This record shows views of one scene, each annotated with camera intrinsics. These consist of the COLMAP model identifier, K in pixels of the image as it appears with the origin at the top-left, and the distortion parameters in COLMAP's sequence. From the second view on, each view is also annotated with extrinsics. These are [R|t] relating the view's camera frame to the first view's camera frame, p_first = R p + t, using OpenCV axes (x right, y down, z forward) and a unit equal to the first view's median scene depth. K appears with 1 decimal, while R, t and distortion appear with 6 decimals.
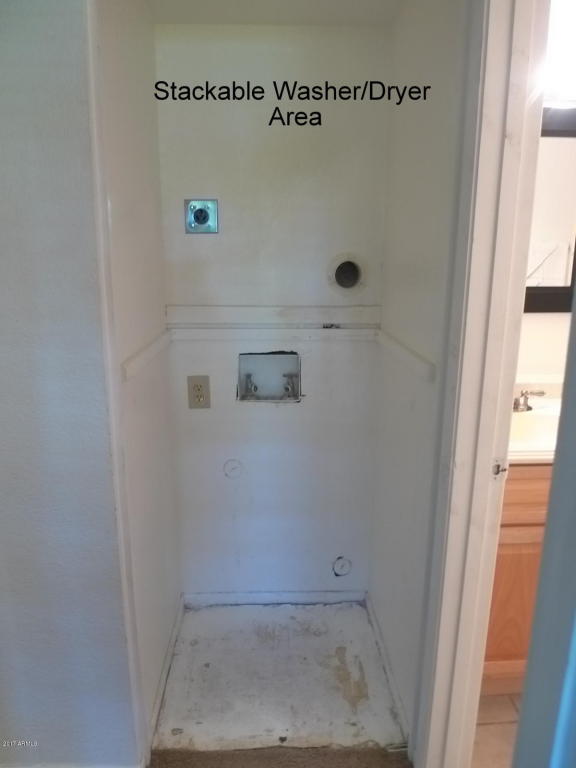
lens RADIAL K [[534.2, 0, 288.0], [0, 534.2, 384.0], [0, 0, 1]] dist [0.000426, 0.000424]
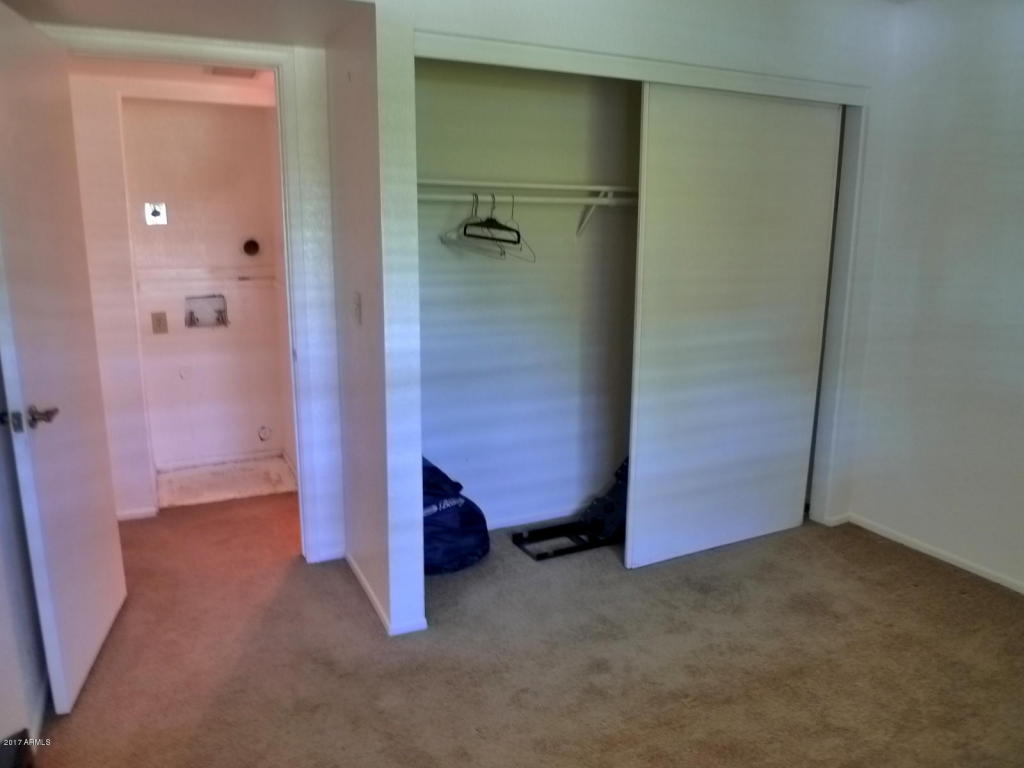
lens RADIAL K [[766.1, 0, 512.0], [0, 766.1, 384.0], [0, 0, 1]] dist [0.001353, 0.000735]
pose [[0.922126, -0.078668, 0.378807, -0.076058], [0.087933, 0.996100, -0.007191, 0.296806], [-0.376764, 0.039941, 0.925448, -1.450987]]
